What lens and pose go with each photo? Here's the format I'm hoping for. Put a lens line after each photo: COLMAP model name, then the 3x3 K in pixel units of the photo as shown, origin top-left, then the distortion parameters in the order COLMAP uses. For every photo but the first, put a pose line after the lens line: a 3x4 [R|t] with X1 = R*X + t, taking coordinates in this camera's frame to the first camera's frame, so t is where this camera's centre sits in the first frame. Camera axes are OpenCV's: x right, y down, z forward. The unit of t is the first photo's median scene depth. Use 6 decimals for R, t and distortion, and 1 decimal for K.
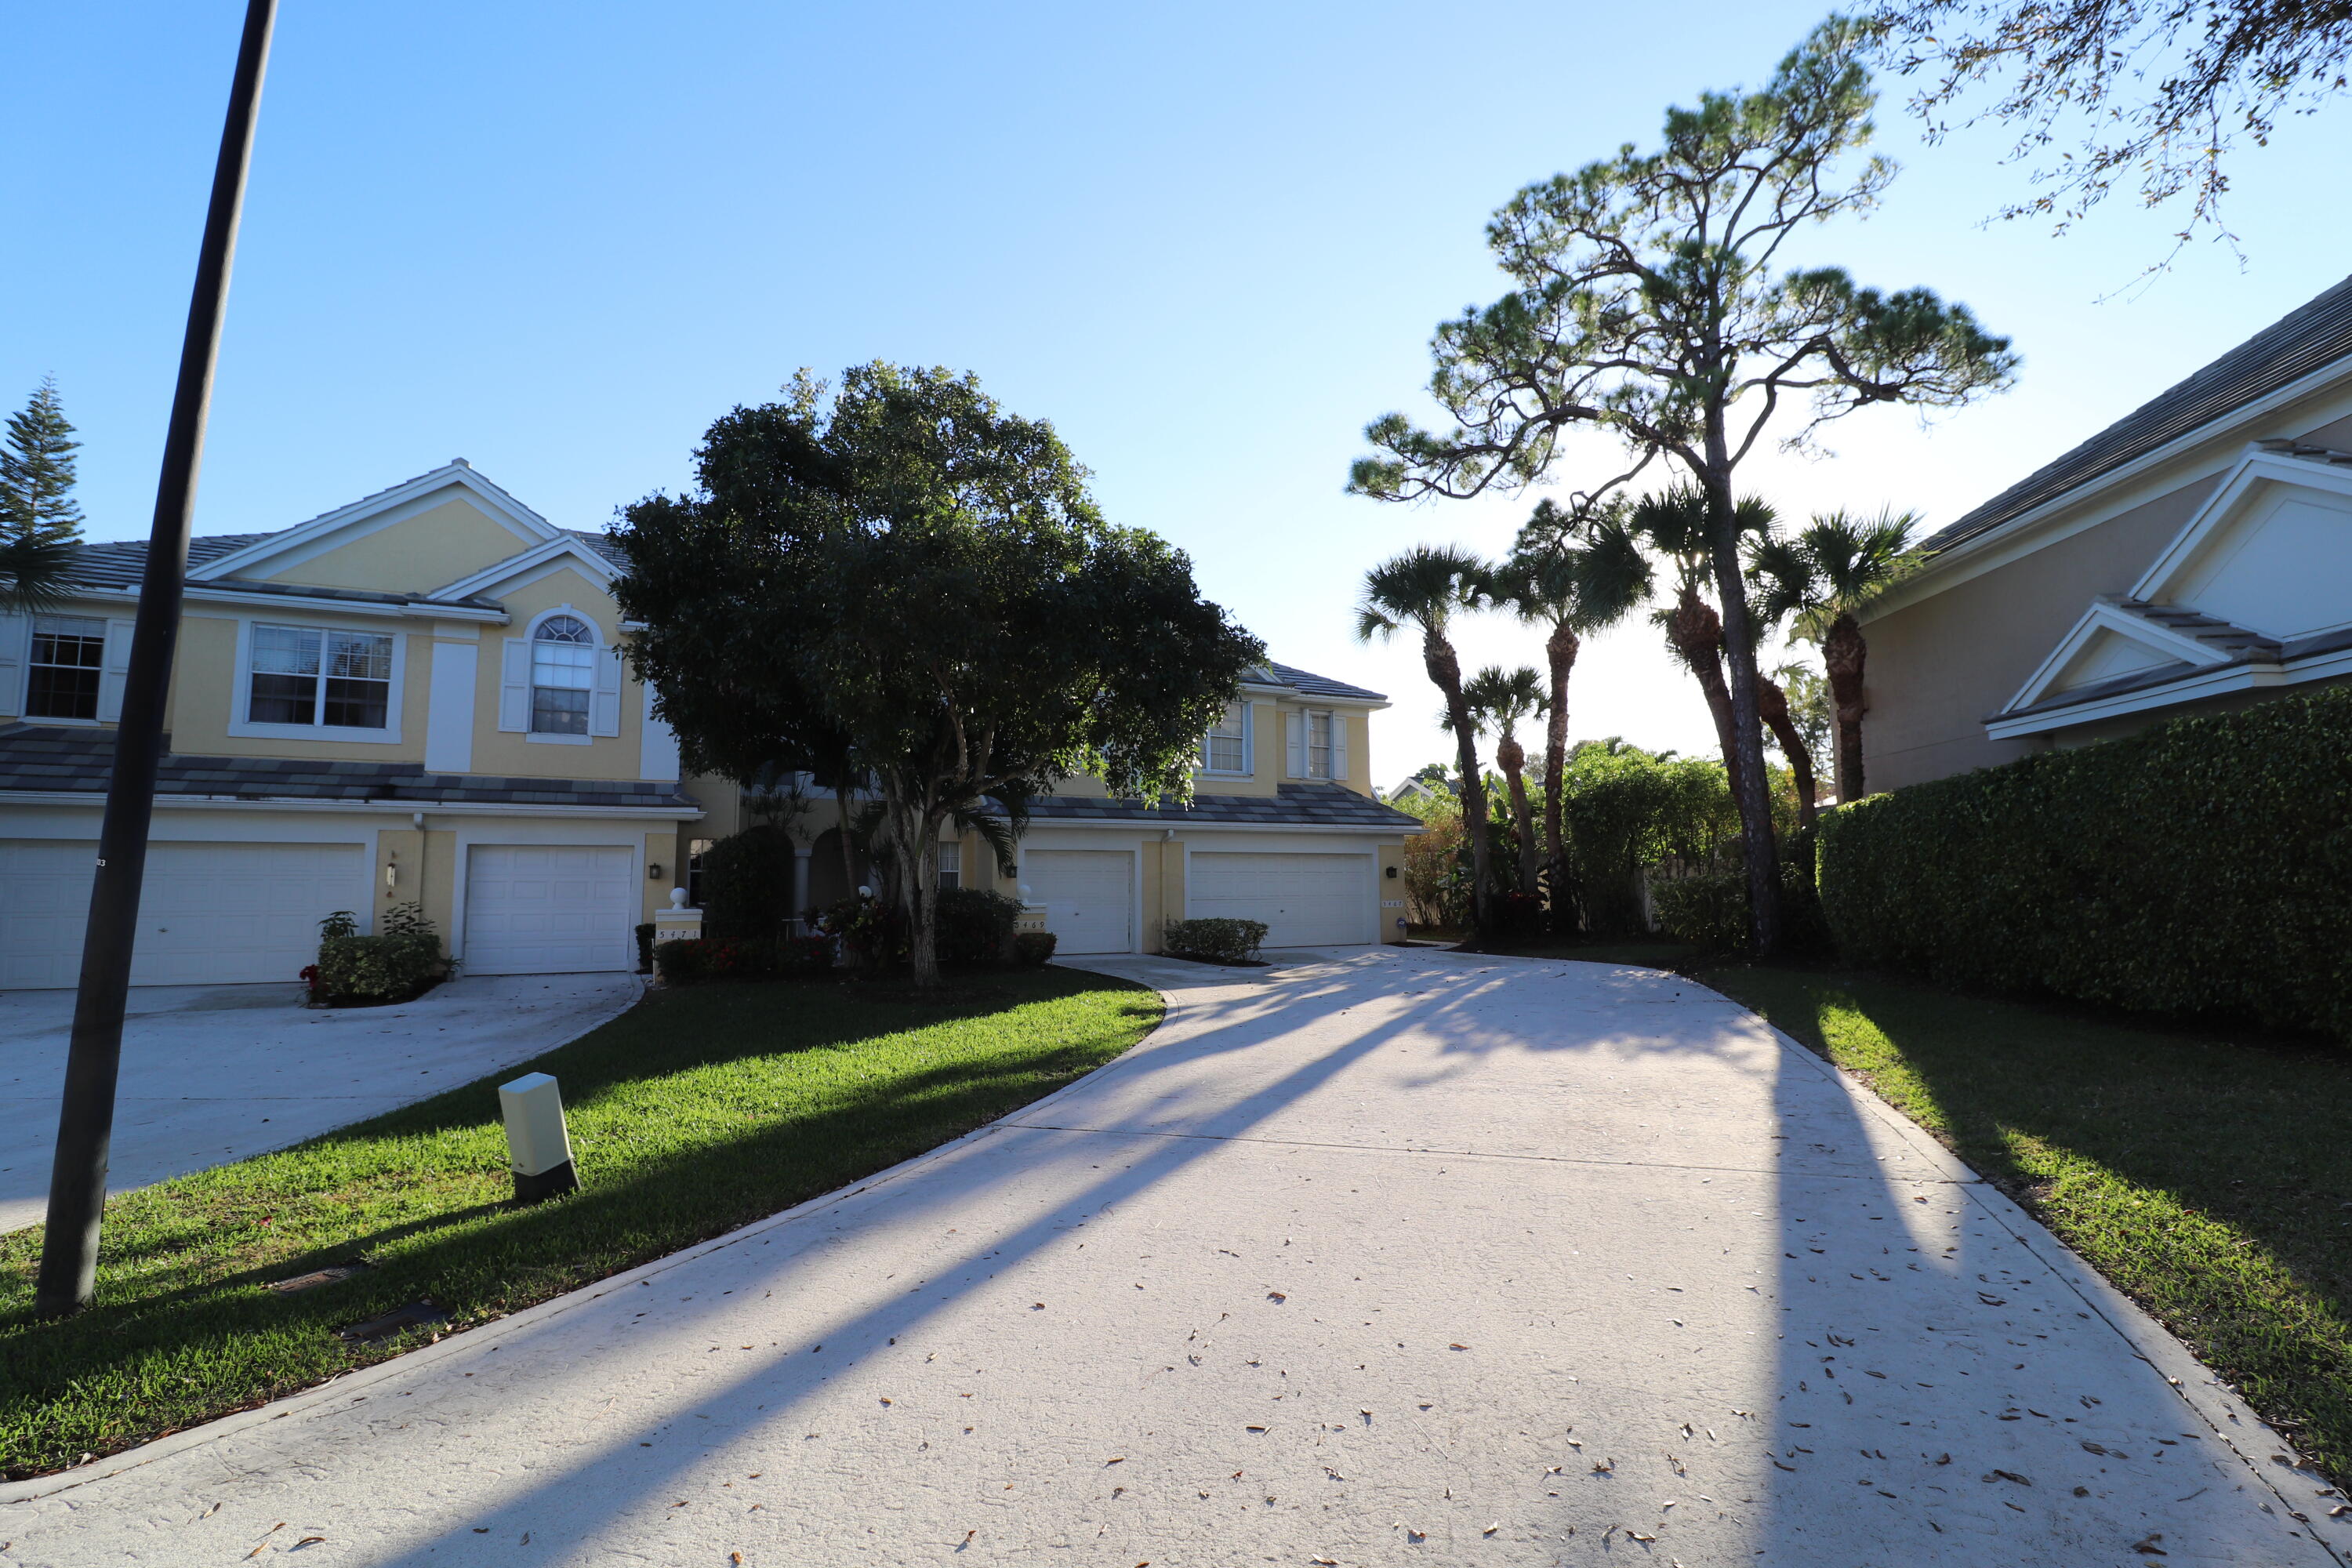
lens RADIAL K [[1101.8, 0, 1177.5], [0, 1101.8, 774.8], [0, 0, 1]] dist [-0.005767, -0.008562]
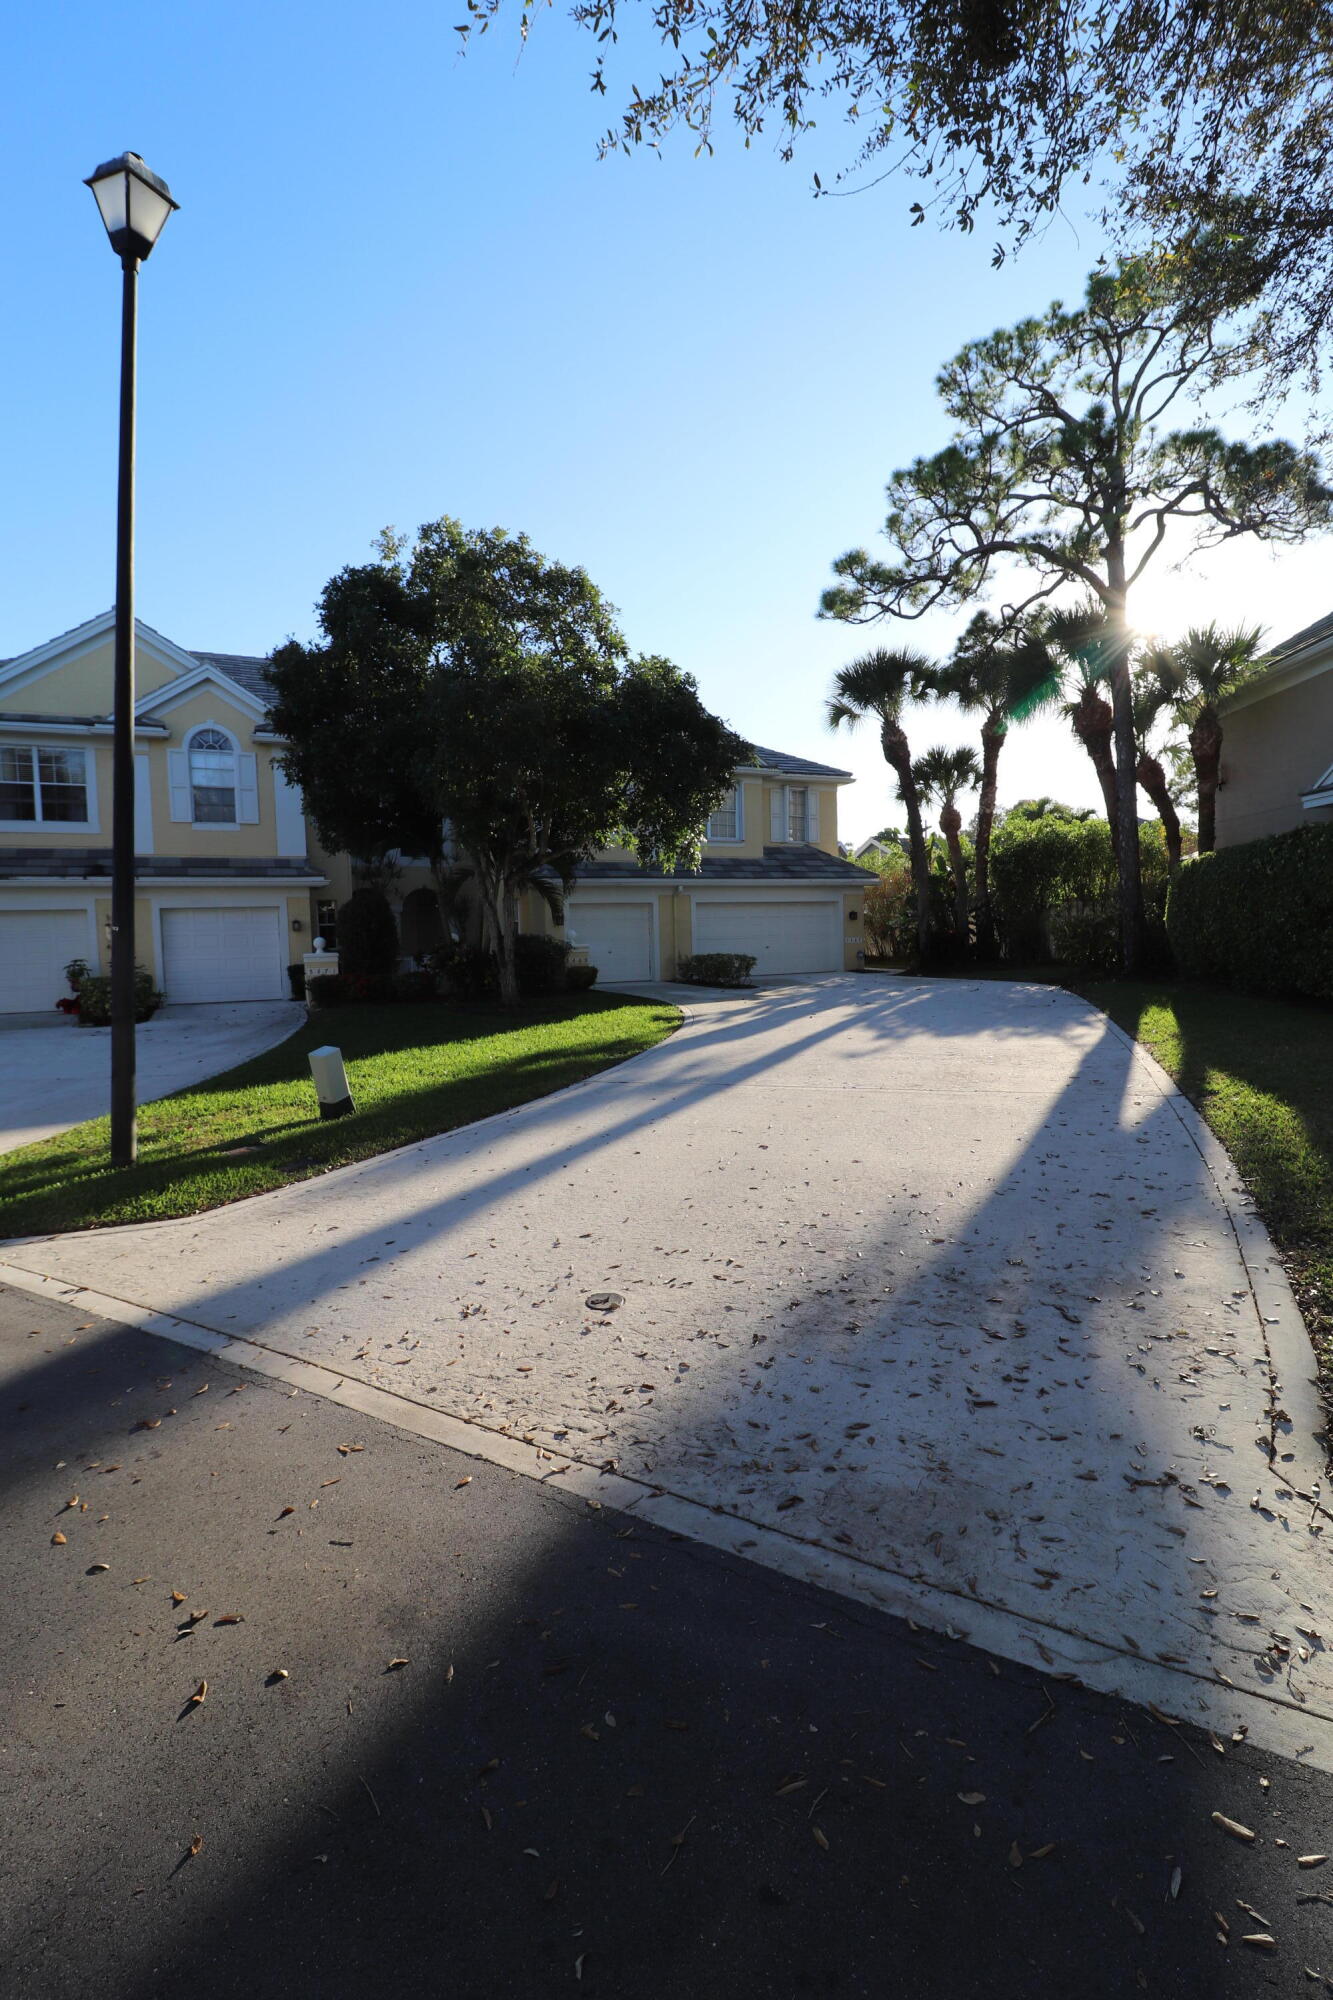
lens RADIAL K [[936.9, 0, 665.4], [0, 936.9, 991.6], [0, 0, 1]] dist [-0.005767, -0.008562]
pose [[0.999737, -0.017021, -0.015364, -0.012999], [0.019337, 0.985939, 0.165982, -0.014855], [0.012323, -0.166235, 0.986009, -0.145111]]
